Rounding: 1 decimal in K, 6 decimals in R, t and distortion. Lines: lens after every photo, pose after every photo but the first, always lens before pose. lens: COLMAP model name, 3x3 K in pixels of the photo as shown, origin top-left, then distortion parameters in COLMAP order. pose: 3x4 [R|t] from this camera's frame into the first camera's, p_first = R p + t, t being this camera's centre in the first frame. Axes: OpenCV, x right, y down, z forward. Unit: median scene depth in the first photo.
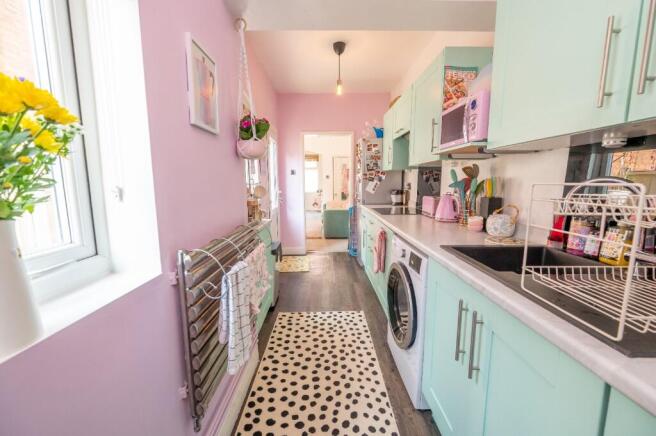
lens RADIAL K [[262.8, 0, 325.2], [0, 262.8, 219.1], [0, 0, 1]] dist [-0.003461, -0.000196]
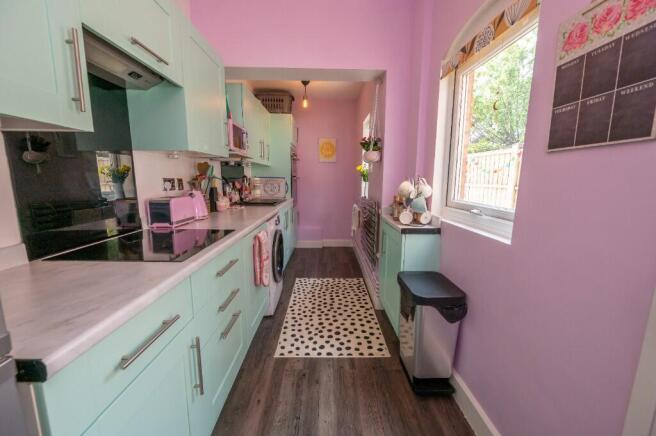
lens RADIAL K [[264.3, 0, 327.7], [0, 264.3, 217.6], [0, 0, 1]] dist [-0.001499, -0.000439]
pose [[-0.999937, -0.001621, -0.011084, 0.009020], [-0.004769, 0.956931, 0.290278, -0.294323], [0.010136, 0.290313, -0.956878, 2.055520]]
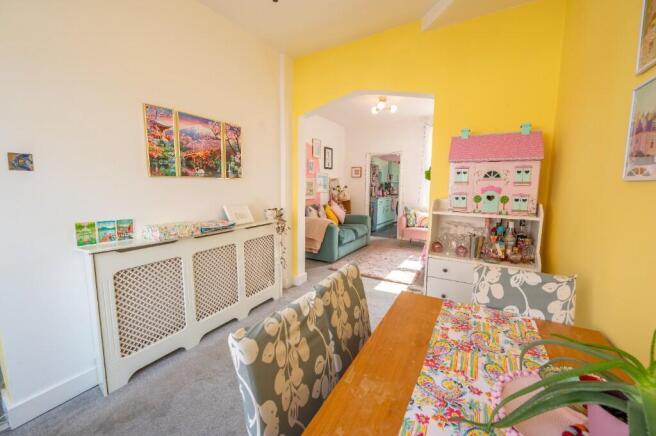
lens RADIAL K [[261.1, 0, 322.2], [0, 261.1, 214.6], [0, 0, 1]] dist [-0.002500, -0.000120]
pose [[-0.855824, -0.060898, 0.513669, -1.016219], [0.068738, 0.970849, 0.229624, -0.797981], [-0.512679, 0.231827, -0.826690, 5.495346]]
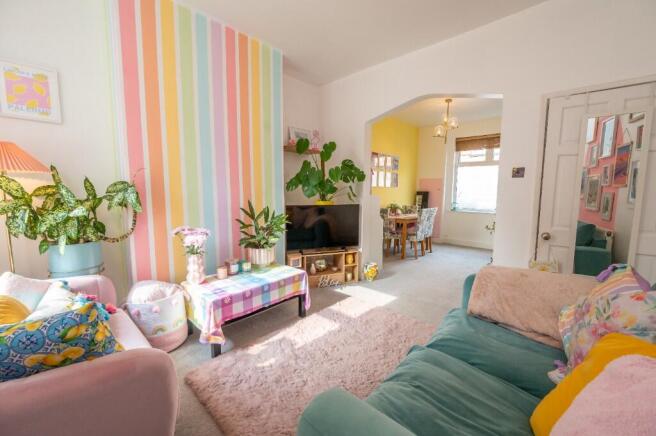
lens RADIAL K [[264.3, 0, 327.7], [0, 264.3, 217.6], [0, 0, 1]] dist [-0.001499, -0.000439]
pose [[0.728140, 0.076026, -0.681199, 0.245085], [-0.103393, 0.994640, 0.000491, -0.364244], [0.677585, 0.070074, 0.732099, 2.636370]]
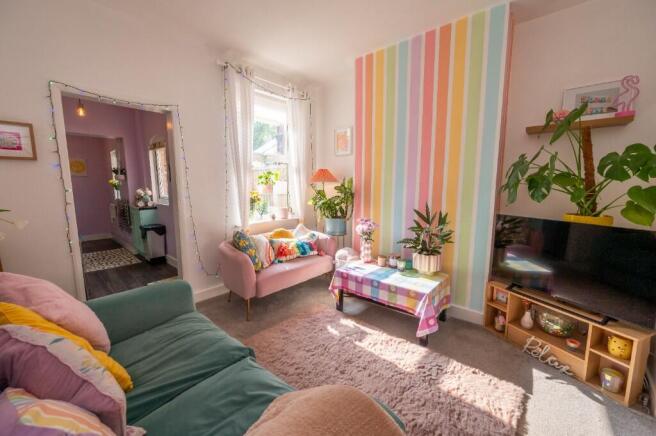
lens RADIAL K [[259.0, 0, 326.1], [0, 259.0, 218.3], [0, 0, 1]] dist [-0.003412, -0.000286]
pose [[-0.670101, 0.099463, -0.735576, 0.311974], [-0.101993, 0.969244, 0.223974, -0.574120], [0.735229, 0.225108, -0.639347, 3.825645]]
